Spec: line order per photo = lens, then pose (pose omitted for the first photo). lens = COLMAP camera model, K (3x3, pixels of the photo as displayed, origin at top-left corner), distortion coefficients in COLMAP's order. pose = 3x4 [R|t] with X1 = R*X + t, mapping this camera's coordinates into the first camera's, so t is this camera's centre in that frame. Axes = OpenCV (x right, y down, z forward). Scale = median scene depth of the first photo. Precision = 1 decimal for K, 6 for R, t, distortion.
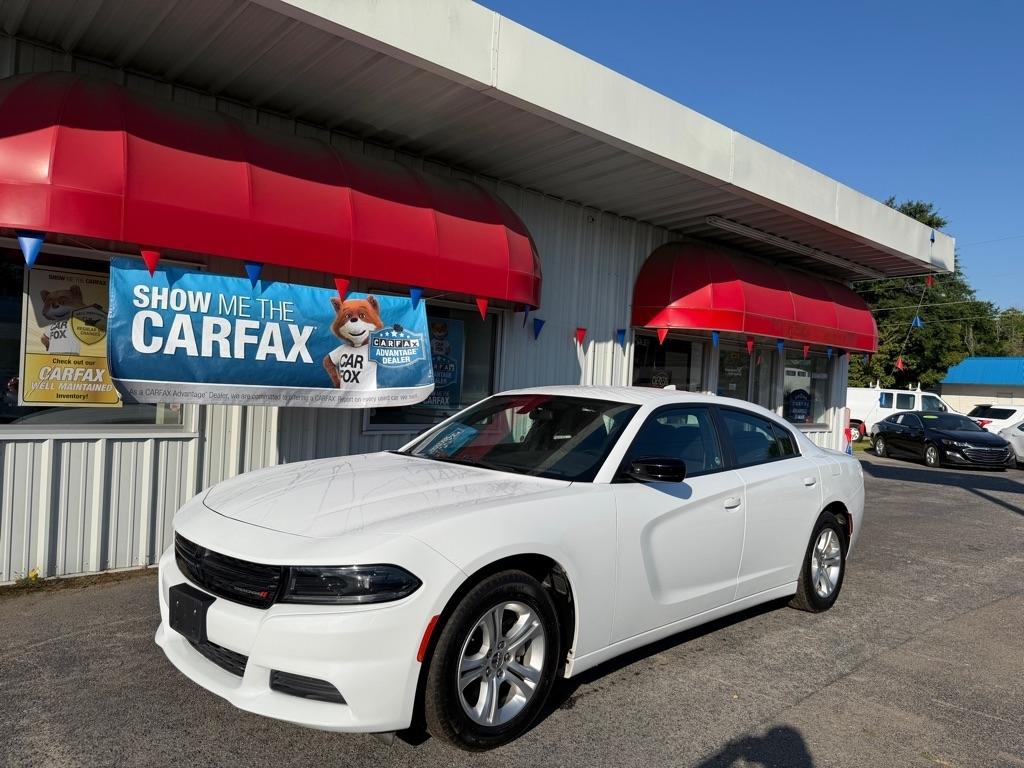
lens RADIAL K [[716.5, 0, 508.7], [0, 716.5, 391.3], [0, 0, 1]] dist [0.015638, -0.029567]
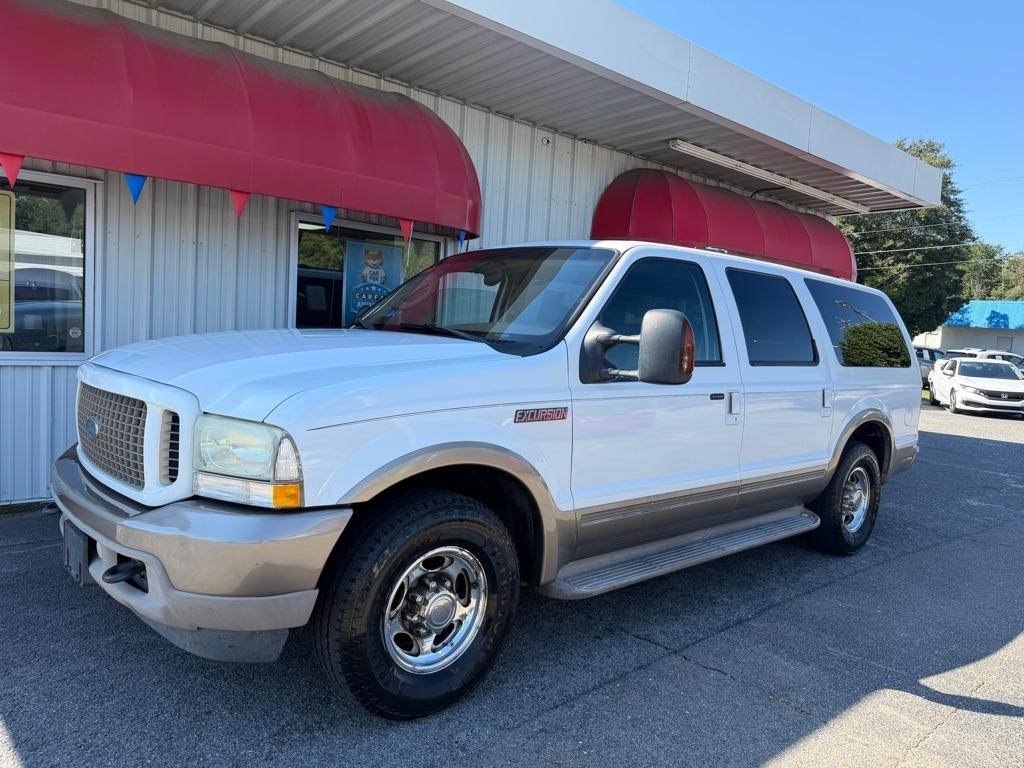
lens RADIAL K [[716.5, 0, 508.9], [0, 716.5, 390.0], [0, 0, 1]] dist [0.015638, -0.029567]
pose [[0.999923, 0.011704, -0.004084, 0.119980], [-0.011328, 0.996548, 0.082245, 0.012718], [0.005033, -0.082193, 0.996604, 0.057528]]
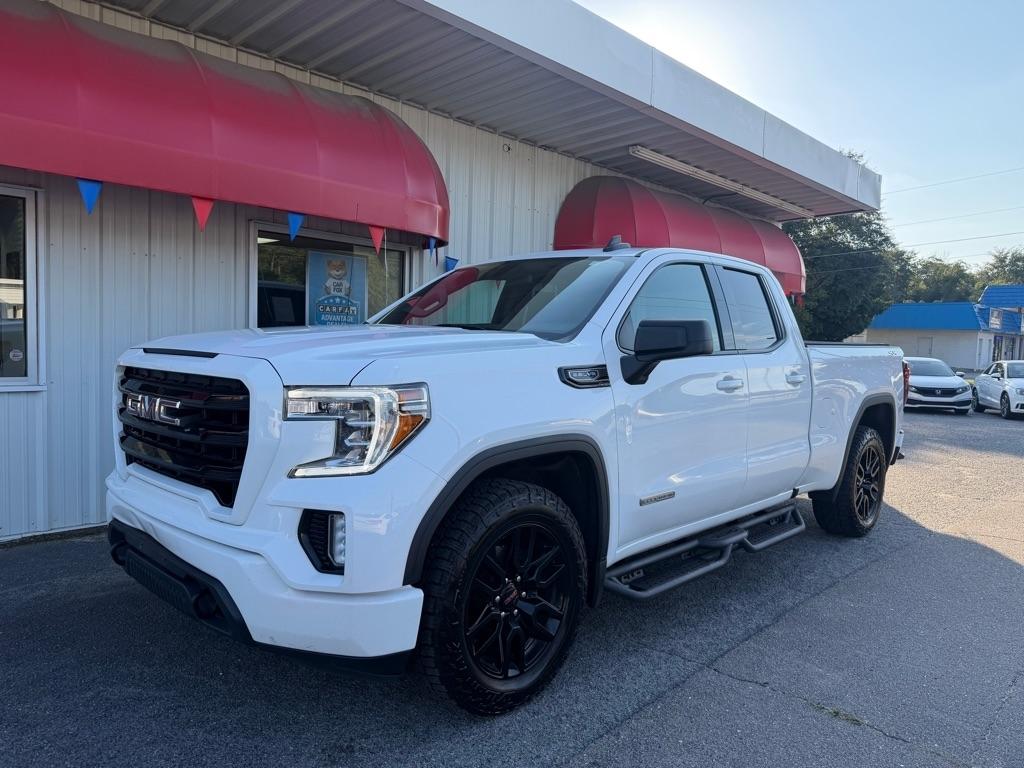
lens RADIAL K [[716.5, 0, 509.6], [0, 716.5, 390.4], [0, 0, 1]] dist [0.015638, -0.029567]
pose [[0.996444, -0.024287, 0.080686, 0.059027], [0.019257, 0.997856, 0.062543, 0.022020], [-0.082032, -0.060767, 0.994775, 0.099616]]
